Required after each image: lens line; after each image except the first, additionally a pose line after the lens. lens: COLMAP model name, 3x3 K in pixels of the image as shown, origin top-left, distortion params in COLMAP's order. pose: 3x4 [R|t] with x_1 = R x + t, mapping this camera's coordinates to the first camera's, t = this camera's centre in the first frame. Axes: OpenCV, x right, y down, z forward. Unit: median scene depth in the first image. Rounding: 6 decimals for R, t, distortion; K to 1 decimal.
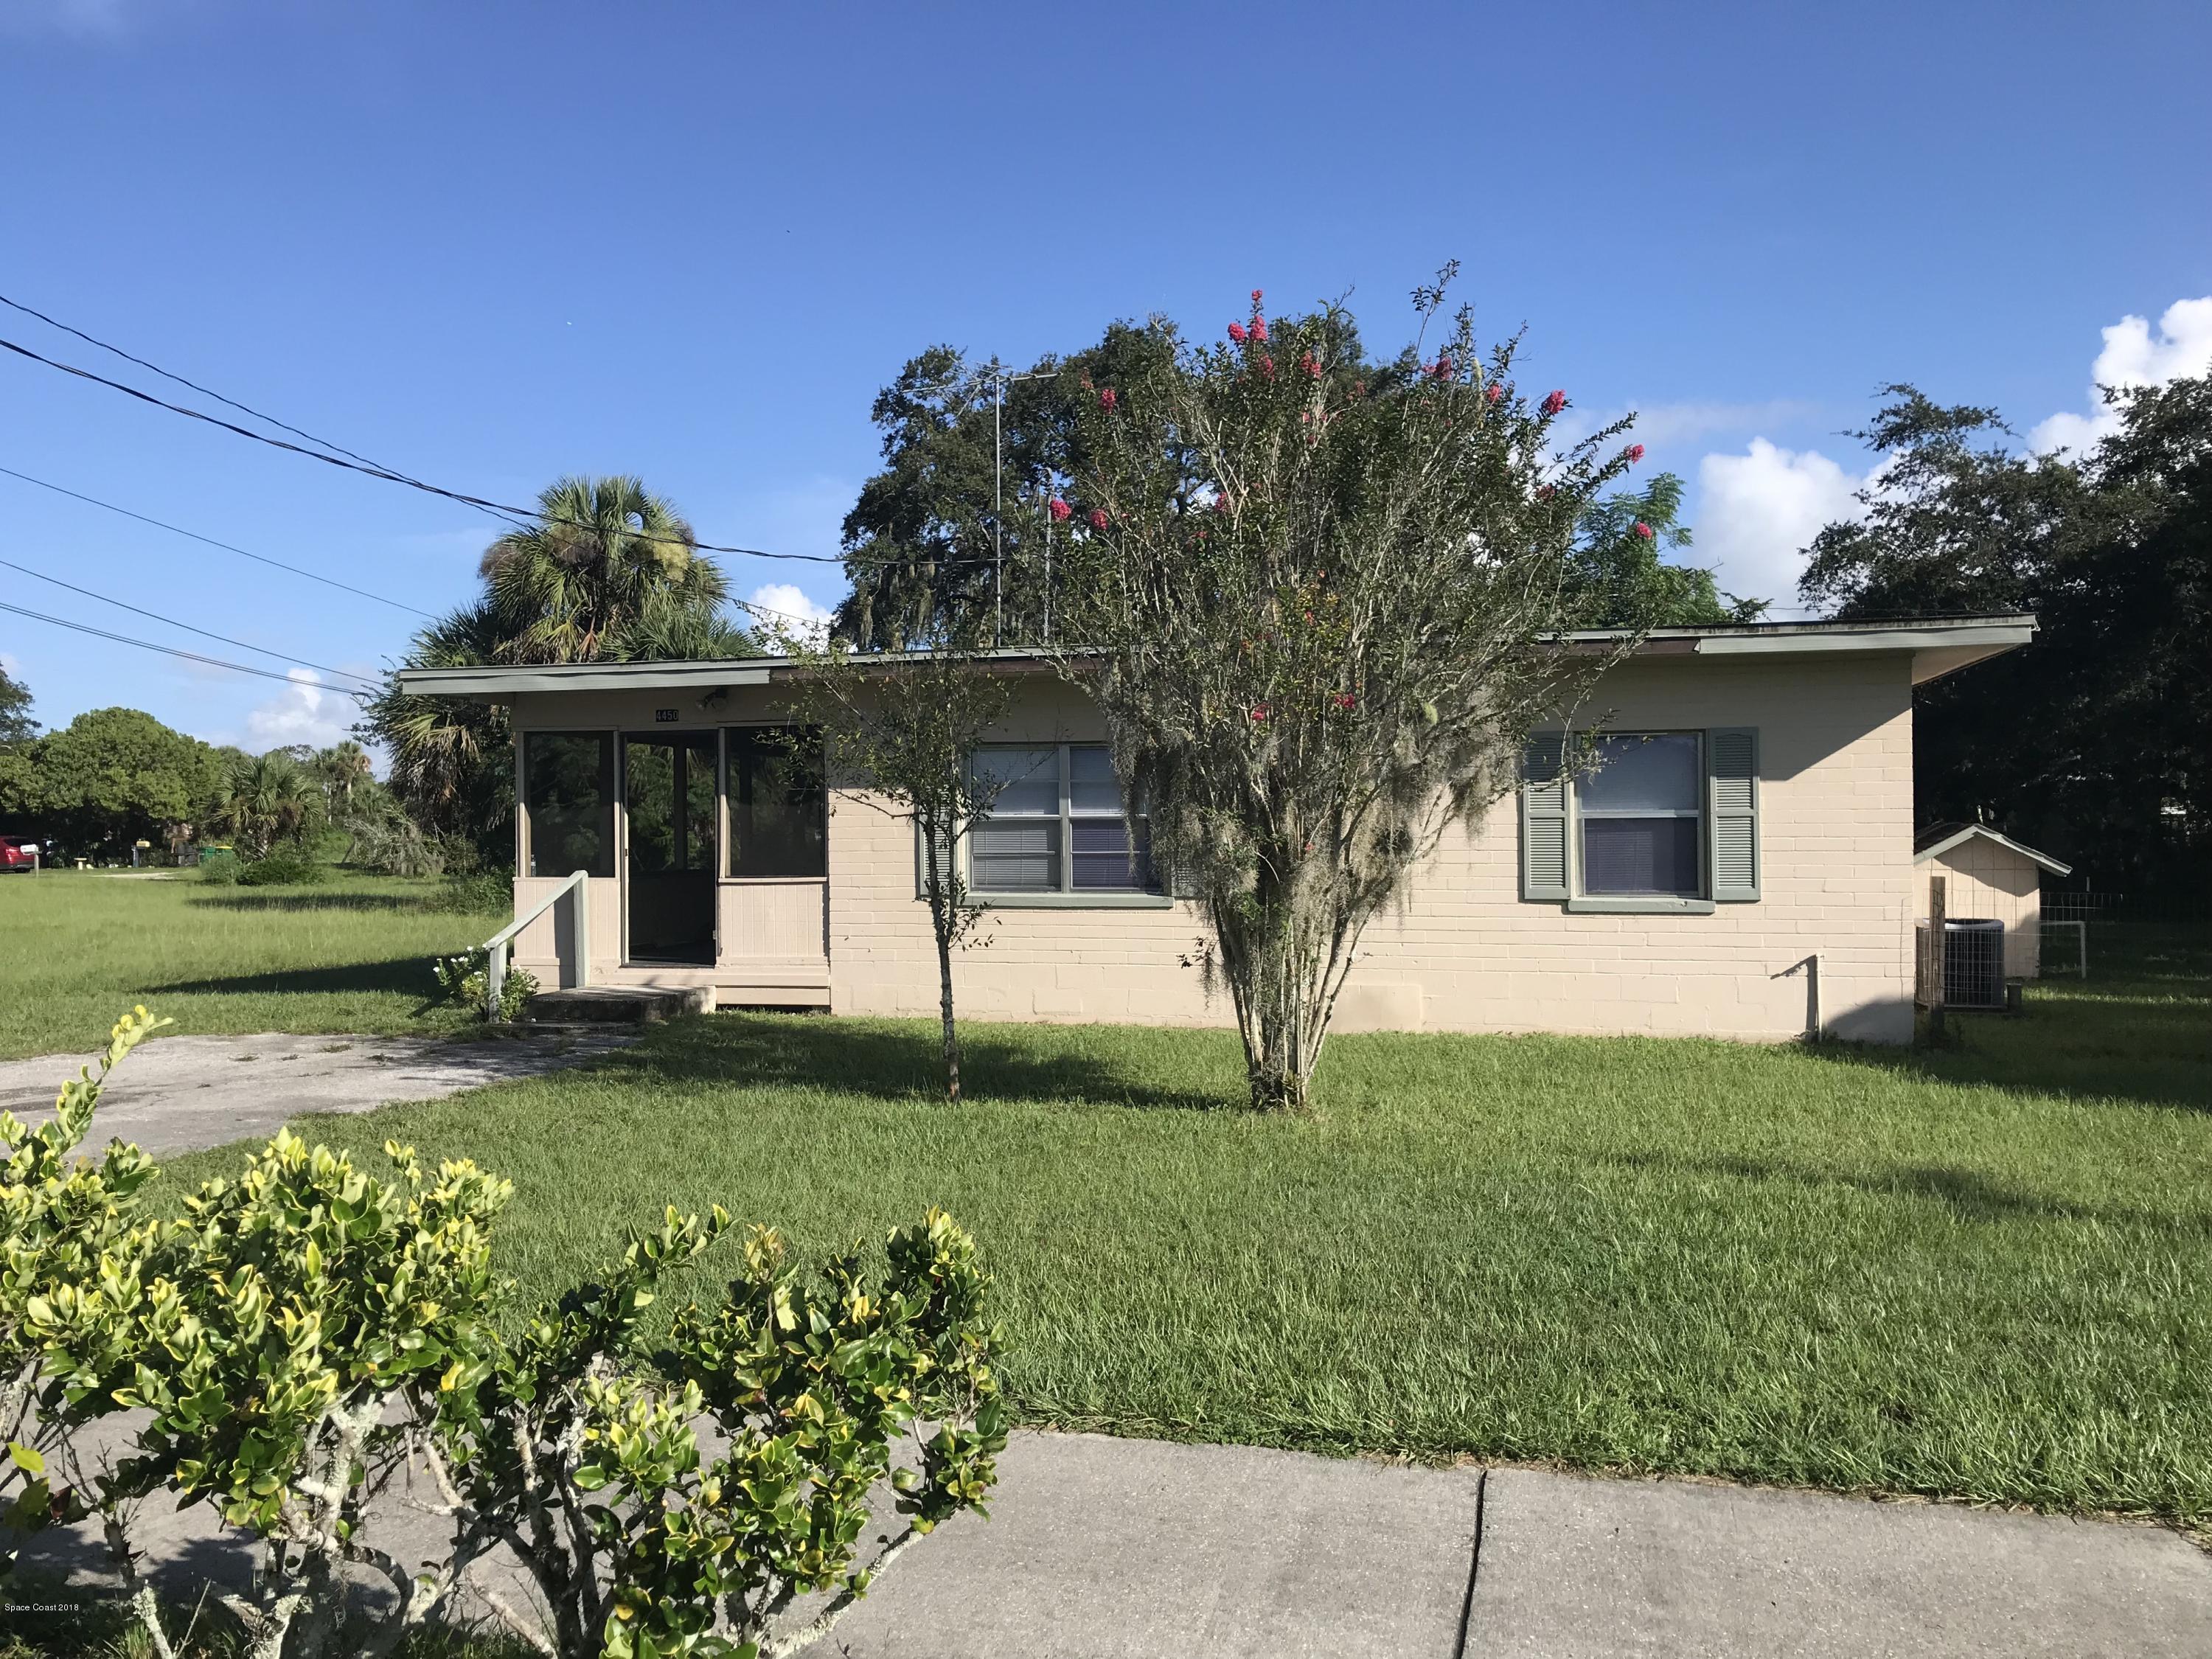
lens RADIAL K [[1843.0, 0, 1096.3], [0, 1843.0, 820.7], [0, 0, 1]] dist [0.014486, 0.004162]
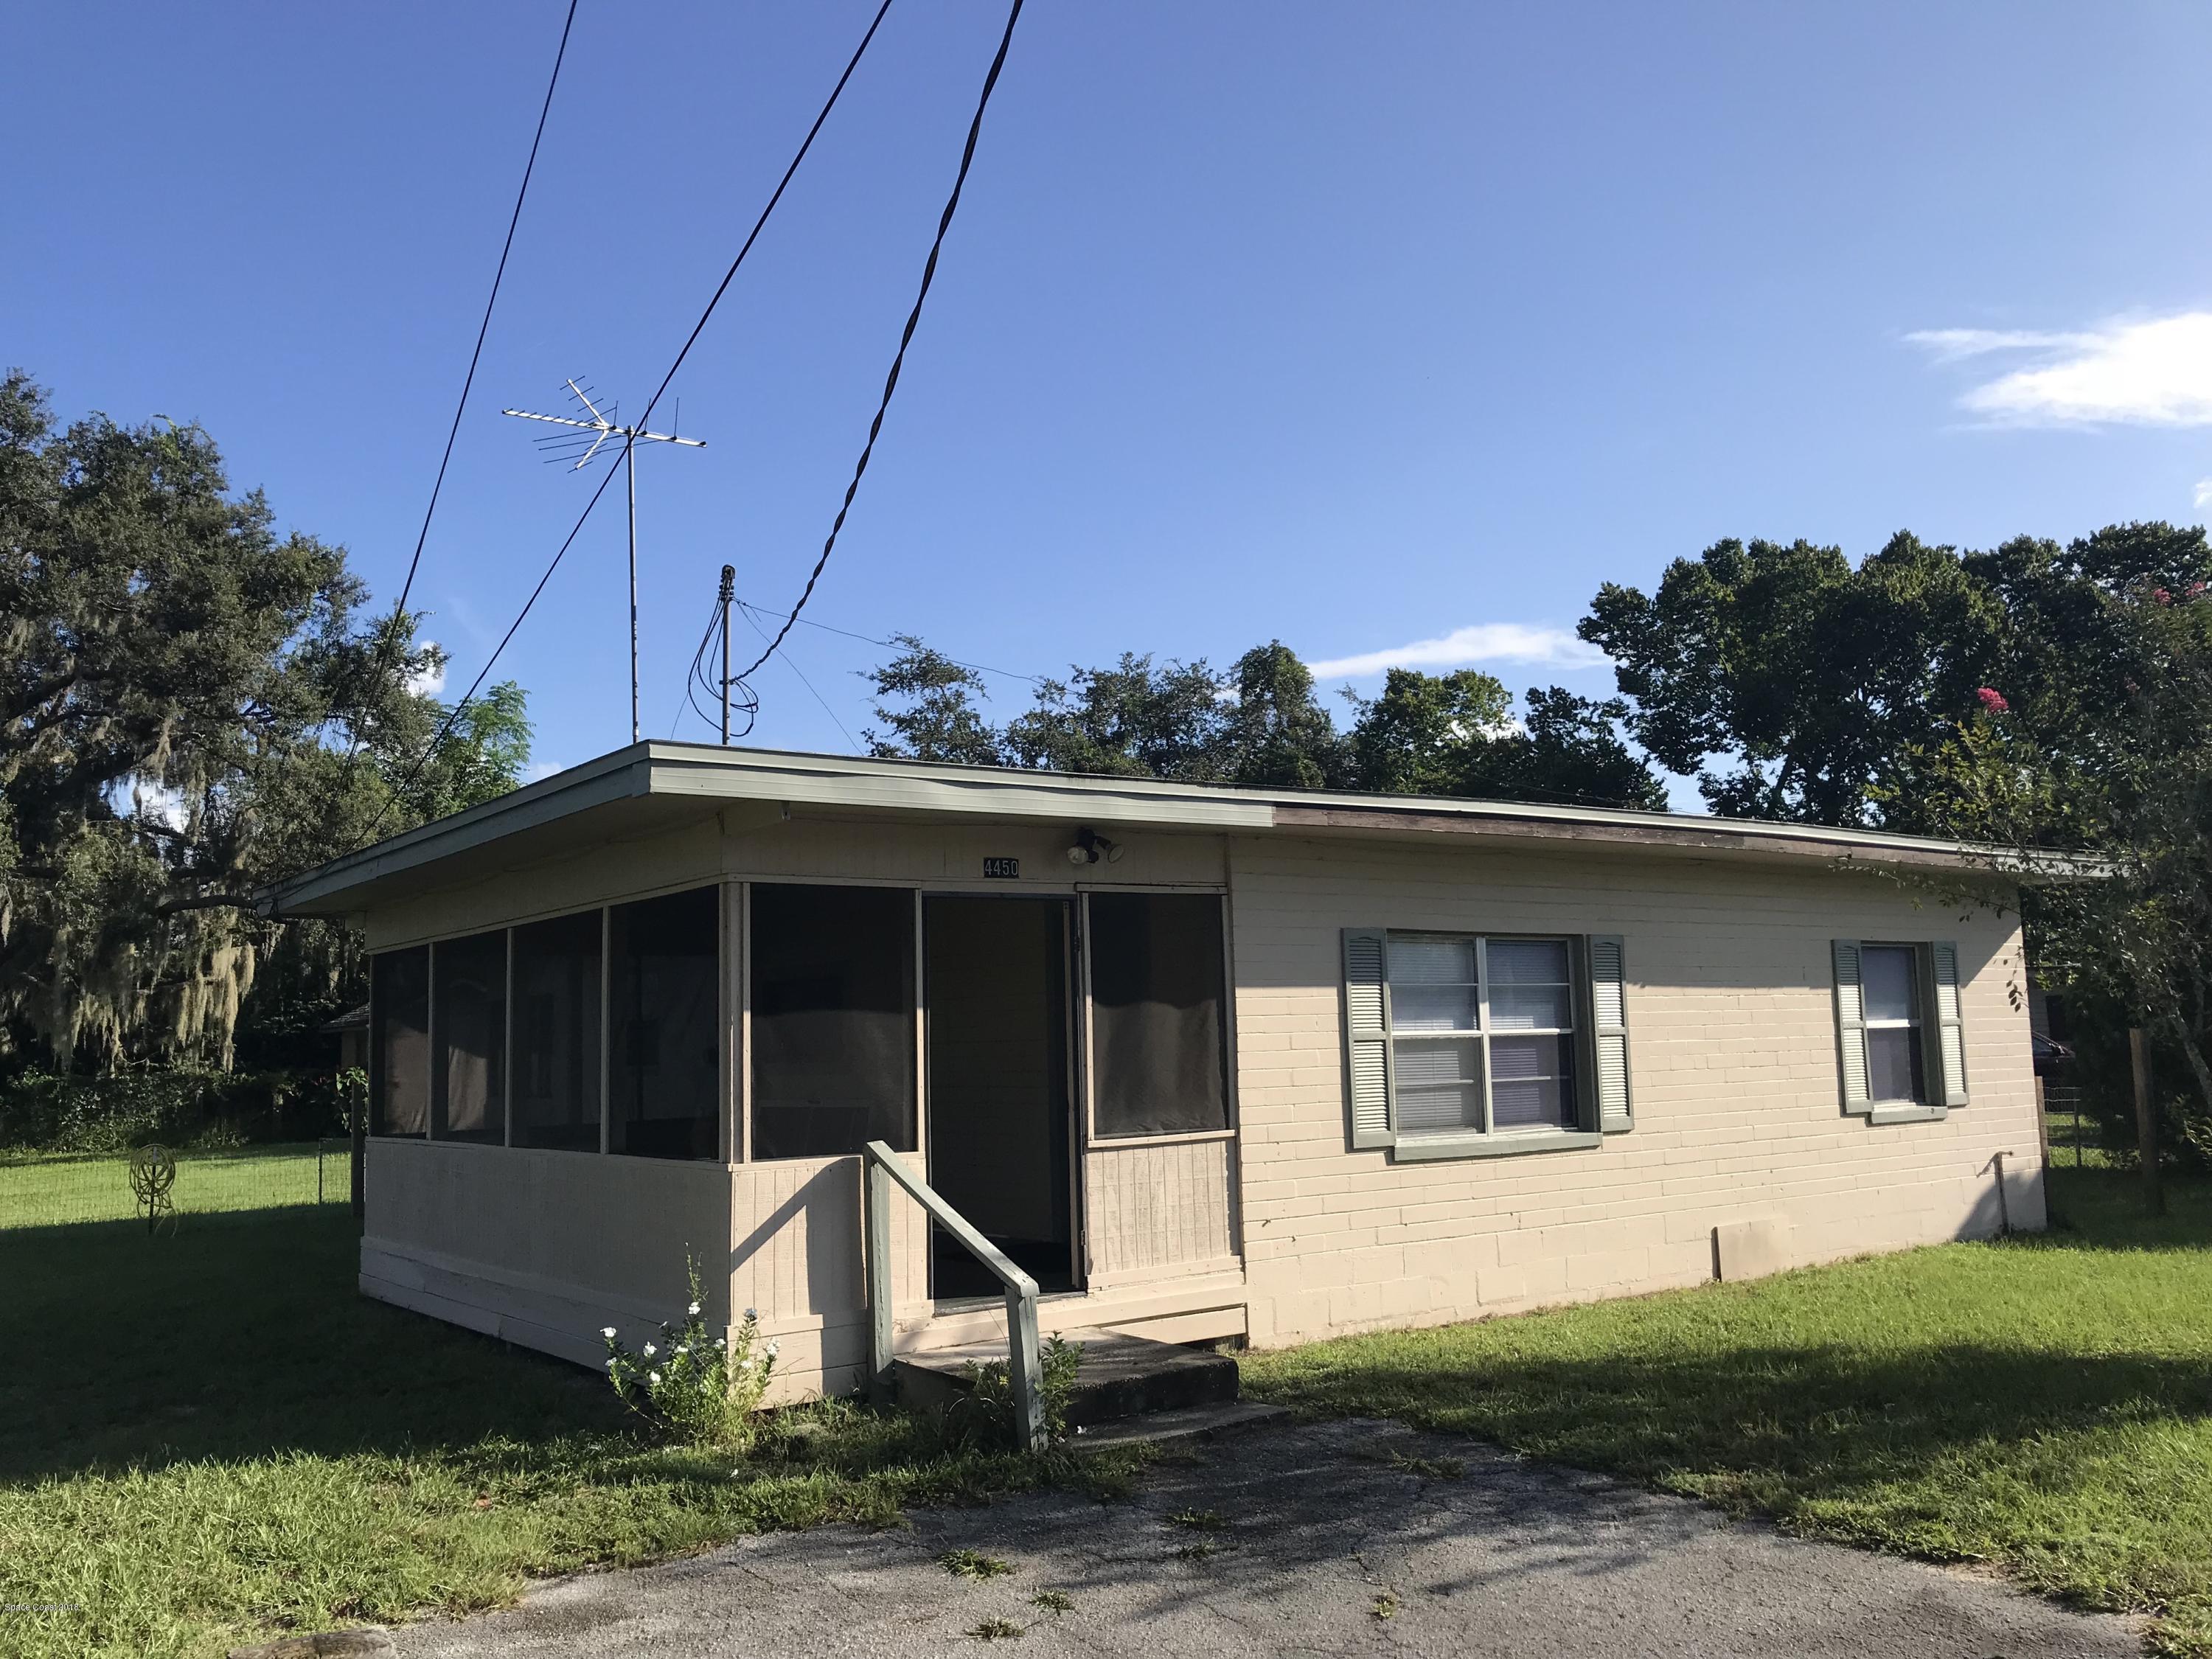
lens RADIAL K [[1843.0, 0, 1096.3], [0, 1843.0, 820.7], [0, 0, 1]] dist [0.014486, 0.004162]
pose [[0.614618, 0.084805, 0.784253, -0.691822], [0.021210, 0.992068, -0.123899, 0.001953], [-0.788540, 0.092784, 0.607944, 0.629884]]
